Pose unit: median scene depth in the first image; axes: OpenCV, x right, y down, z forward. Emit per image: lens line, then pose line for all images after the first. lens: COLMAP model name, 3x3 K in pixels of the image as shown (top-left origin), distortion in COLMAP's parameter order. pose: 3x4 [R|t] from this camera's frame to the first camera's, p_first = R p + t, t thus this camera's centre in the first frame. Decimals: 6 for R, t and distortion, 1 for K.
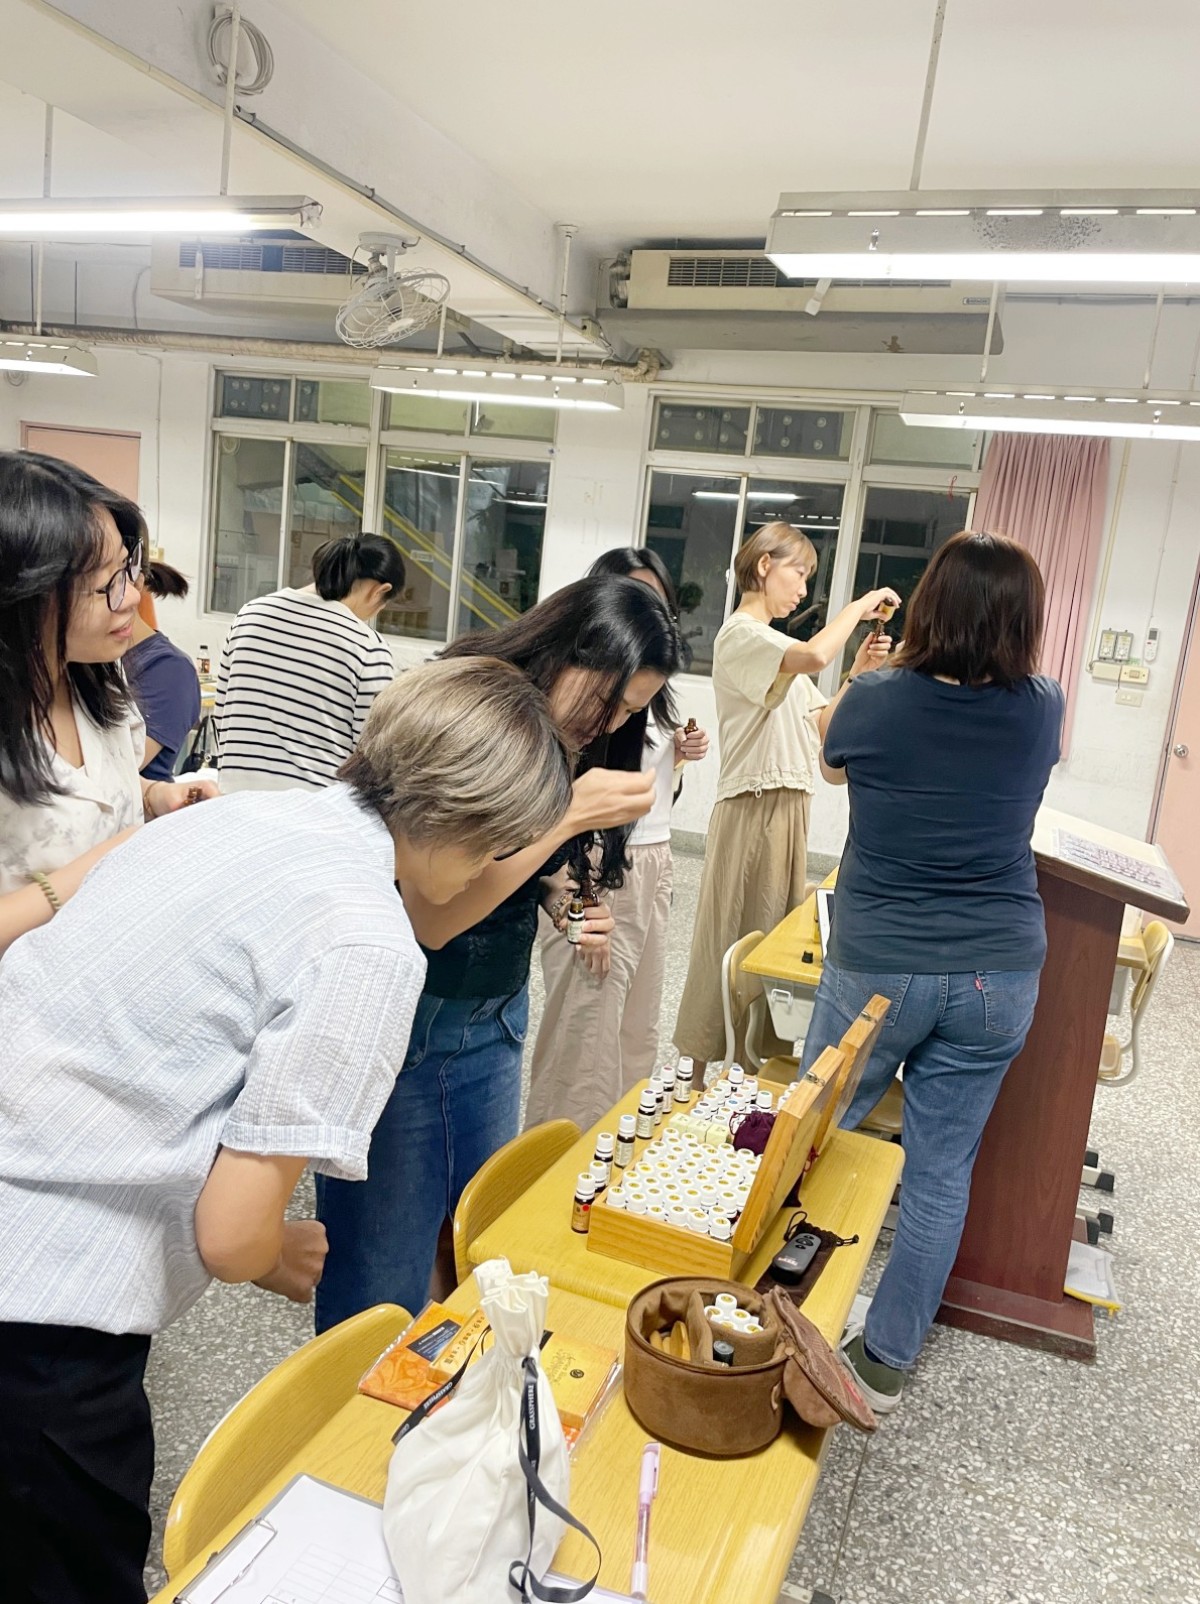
lens RADIAL K [[1213.1, 0, 608.3], [0, 1213.1, 797.7], [0, 0, 1]] dist [0.086585, -0.122662]
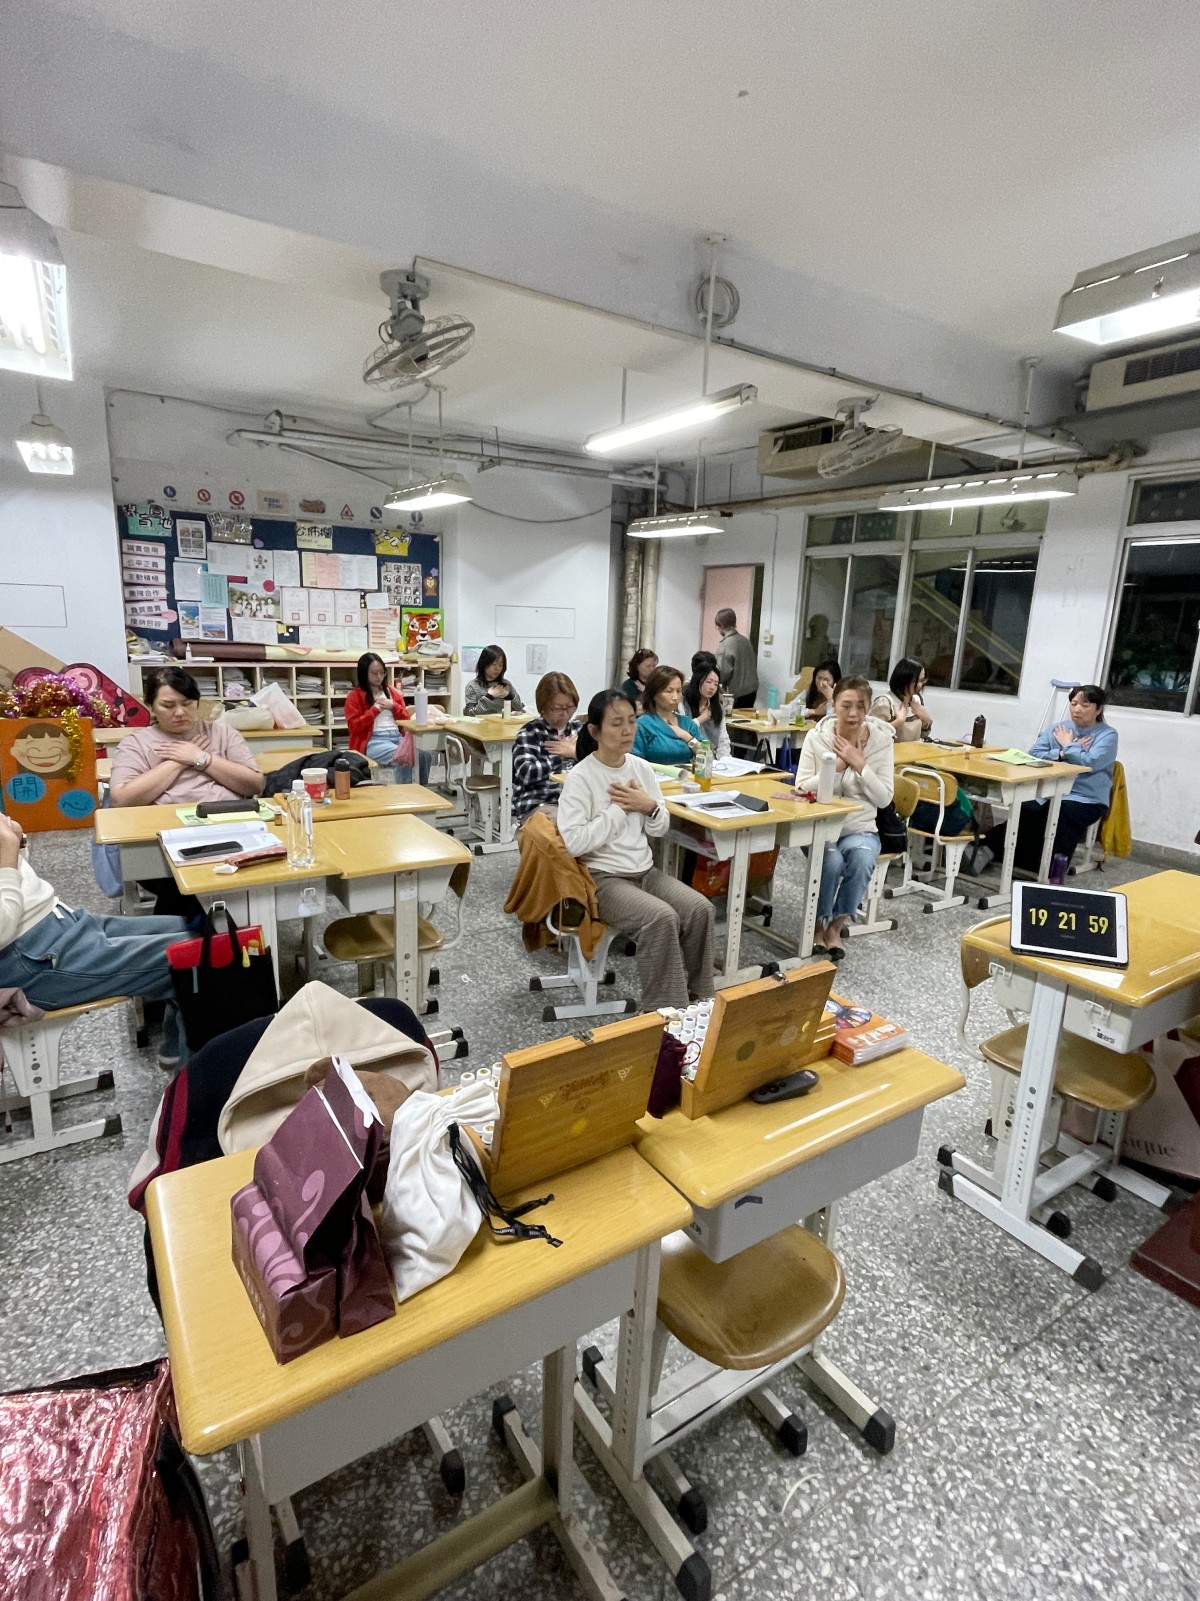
lens RADIAL K [[799.6, 0, 600.1], [0, 799.6, 798.0], [0, 0, 1]] dist [-0.010599, 0.001980]
pose [[0.794794, 0.057716, -0.604129, 0.134657], [-0.061891, 0.997986, 0.013920, 0.008177], [0.603716, 0.026326, 0.796765, 0.077204]]
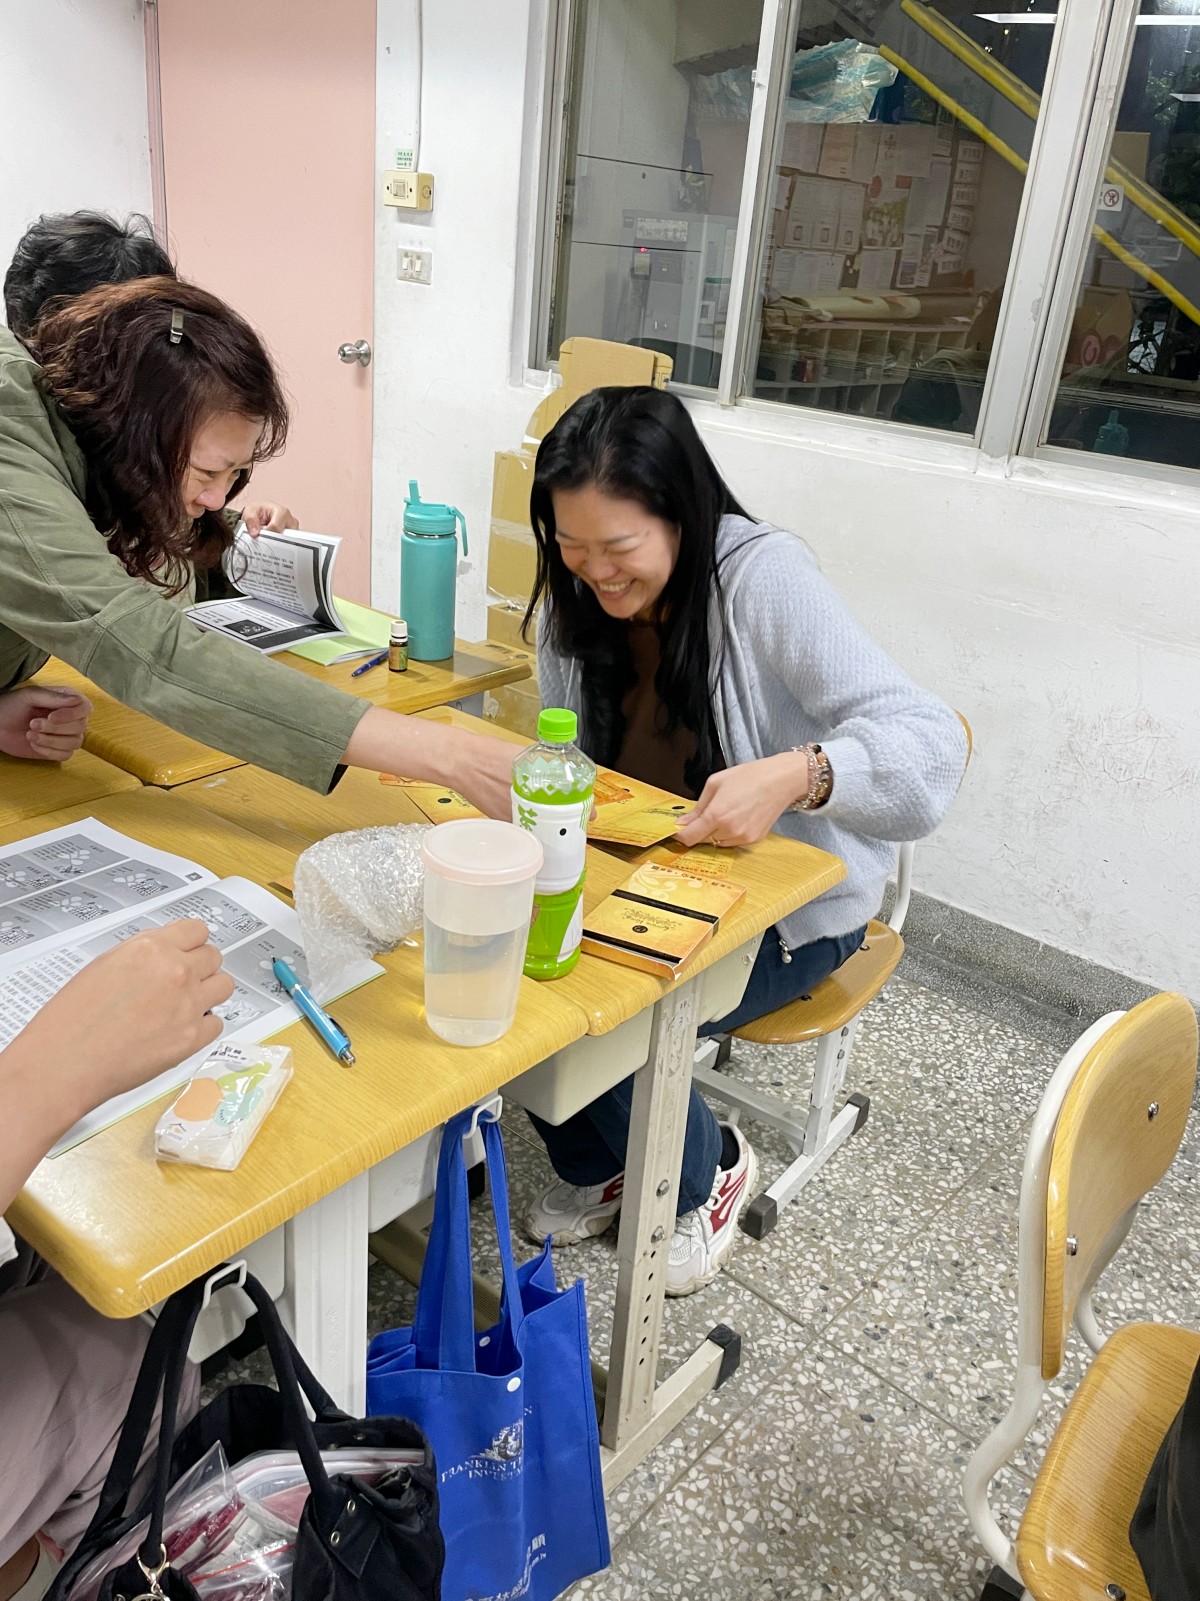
lens RADIAL K [[1309.6, 0, 600.4], [0, 1309.6, 783.8], [0, 0, 1]] dist [0.162863, -0.242358]
pose [[0.935484, 0.111139, -0.335437, -0.240468], [-0.047699, 0.980280, 0.191768, -0.154747], [0.350135, -0.163396, 0.922338, 0.908167]]
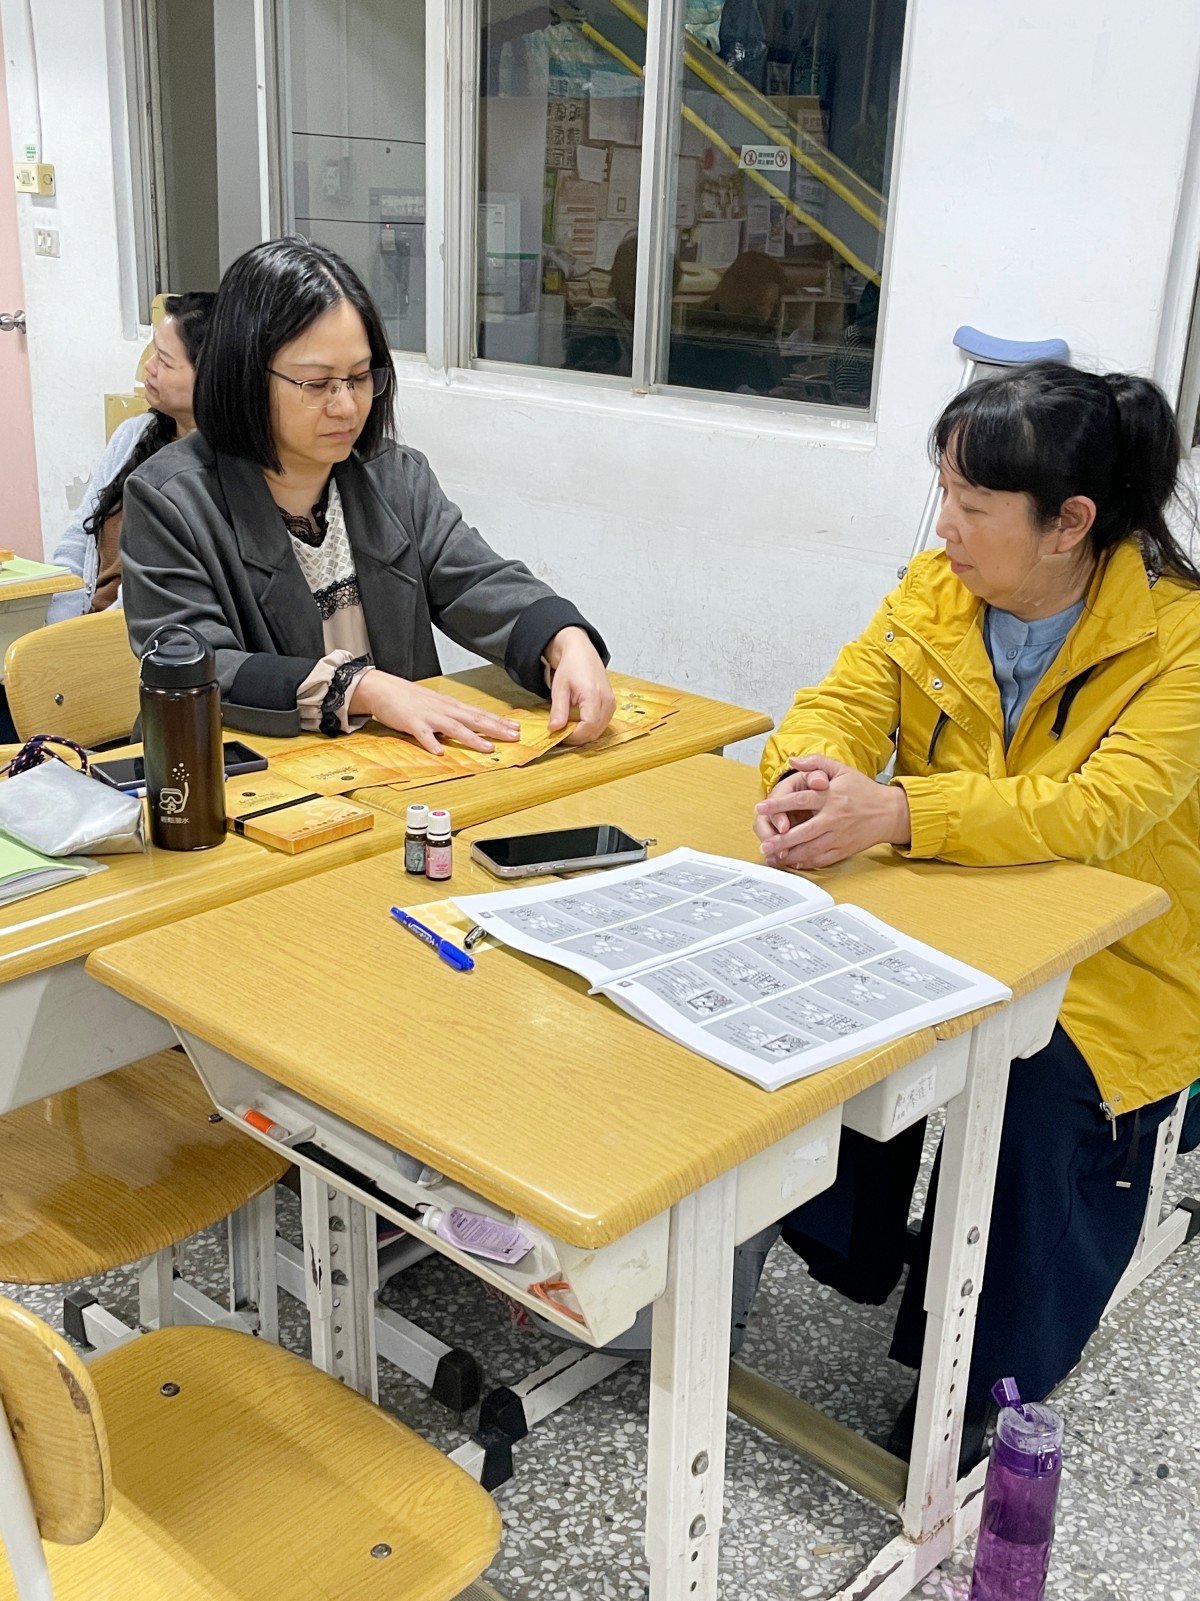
lens RADIAL K [[1677.4, 0, 650.3], [0, 1677.4, 803.7], [0, 0, 1]] dist [0.056967, -0.079124]
pose [[0.932341, 0.056173, -0.357190, 0.055870], [-0.008788, 0.991087, 0.132924, -0.099086], [0.361473, -0.120792, 0.924525, 0.753779]]
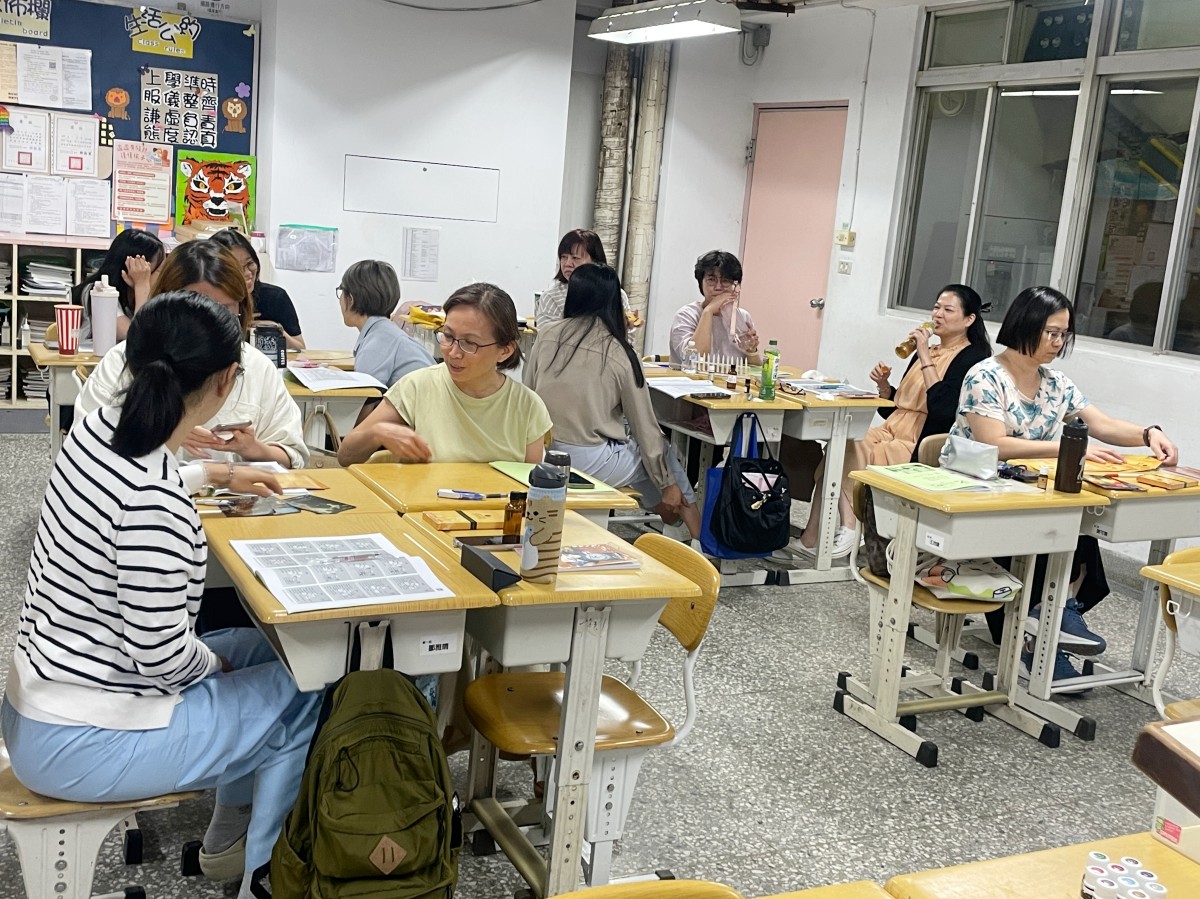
lens RADIAL K [[1322.2, 0, 592.7], [0, 1322.2, 443.7], [0, 0, 1]] dist [0.089543, -0.126614]
pose [[0.720687, 0.080467, -0.688574, 0.217643], [-0.131634, 0.991055, -0.021957, -0.021120], [0.680648, 0.106464, 0.724833, 0.326464]]
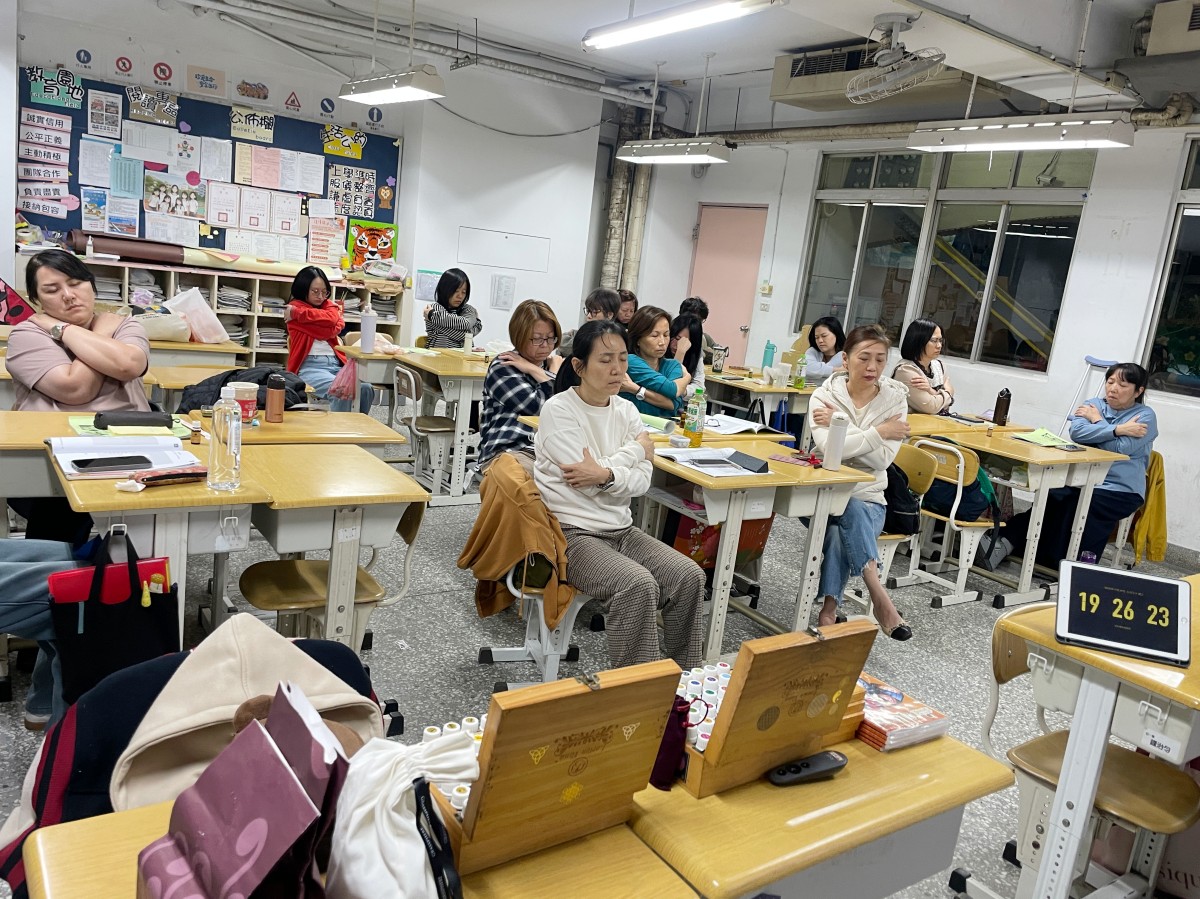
lens RADIAL K [[907.6, 0, 598.9], [0, 907.6, 445.7], [0, 0, 1]] dist [0.086585, -0.122662]
pose [[0.816918, 0.101789, -0.567701, 0.119514], [-0.132816, 0.991050, -0.013425, 0.023829], [0.561253, 0.086367, 0.823125, 0.076951]]
